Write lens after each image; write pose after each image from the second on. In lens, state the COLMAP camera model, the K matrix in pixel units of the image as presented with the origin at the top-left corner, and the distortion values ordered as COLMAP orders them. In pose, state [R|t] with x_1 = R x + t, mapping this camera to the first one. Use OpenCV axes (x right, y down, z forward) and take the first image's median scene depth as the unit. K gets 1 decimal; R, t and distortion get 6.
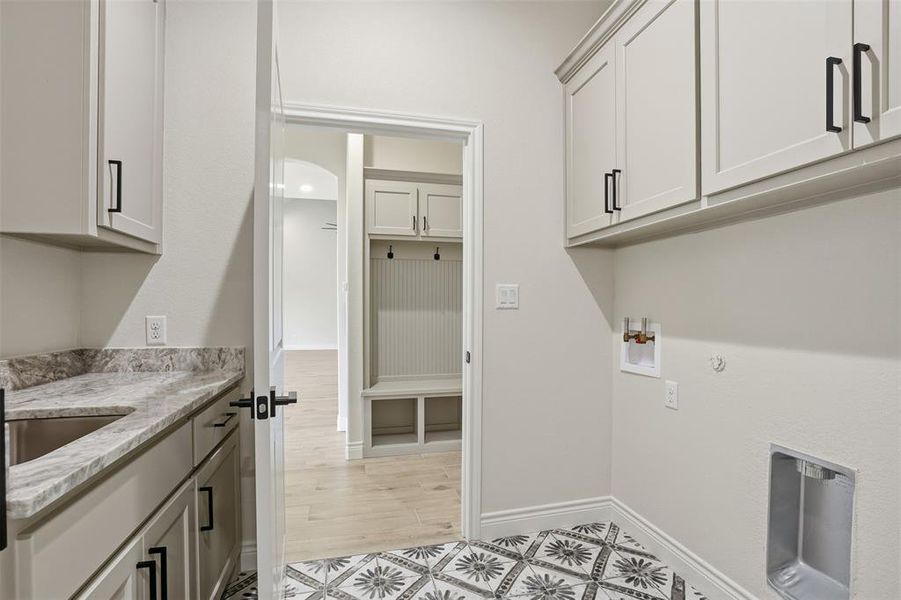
lens RADIAL K [[421.1, 0, 452.2], [0, 421.1, 302.0], [0, 0, 1]] dist [-0.077639, 0.029890]
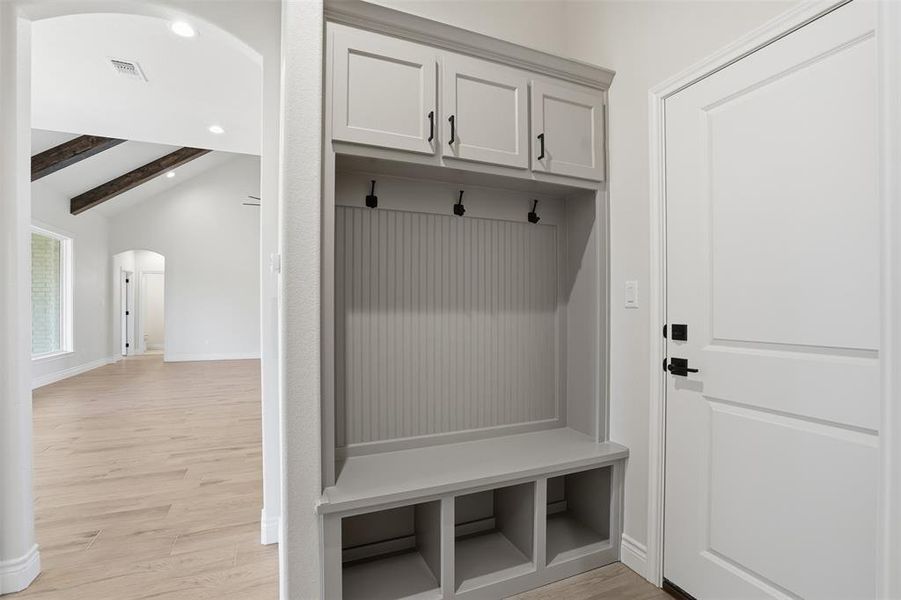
lens RADIAL K [[421.1, 0, 452.2], [0, 421.1, 302.0], [0, 0, 1]] dist [-0.077639, 0.029890]
pose [[0.987154, -0.001296, 0.159765, -0.140498], [0.001896, 0.999992, -0.003604, 0.010859], [-0.159759, 0.003861, 0.987148, 0.527409]]
